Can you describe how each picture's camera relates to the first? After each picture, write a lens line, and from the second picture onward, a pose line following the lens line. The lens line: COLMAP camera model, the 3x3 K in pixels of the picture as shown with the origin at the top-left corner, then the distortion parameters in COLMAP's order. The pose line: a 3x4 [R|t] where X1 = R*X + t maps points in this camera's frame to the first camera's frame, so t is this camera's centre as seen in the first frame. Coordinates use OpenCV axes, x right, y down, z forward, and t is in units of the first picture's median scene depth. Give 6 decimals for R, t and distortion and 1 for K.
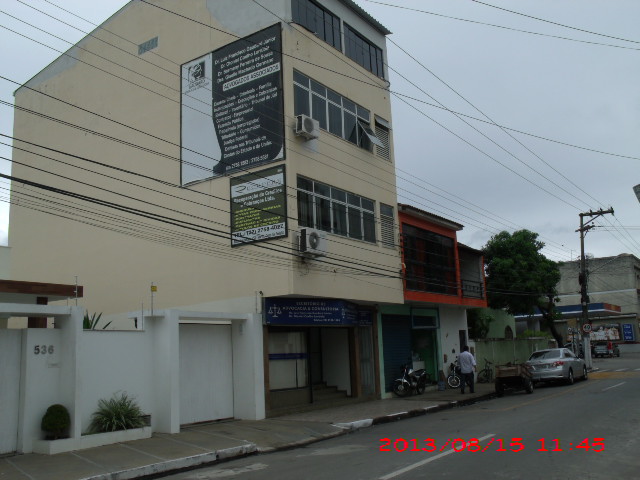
lens RADIAL K [[628.5, 0, 320.0], [0, 628.5, 240.9], [0, 0, 1]] dist [-0.009975, 0.000000]
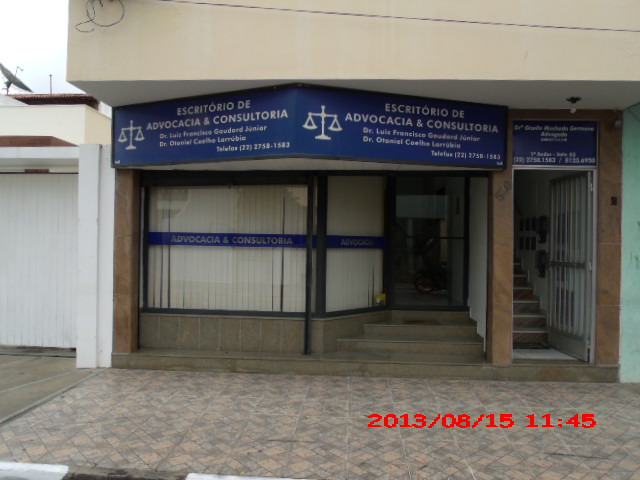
lens RADIAL K [[533.6, 0, 320.2], [0, 533.6, 237.7], [0, 0, 1]] dist [-0.000502, -0.000931]
pose [[0.470747, 0.050582, -0.880817, 0.298670], [0.123688, 0.984712, 0.122653, 0.142044], [0.873555, -0.166685, 0.457293, 0.870241]]
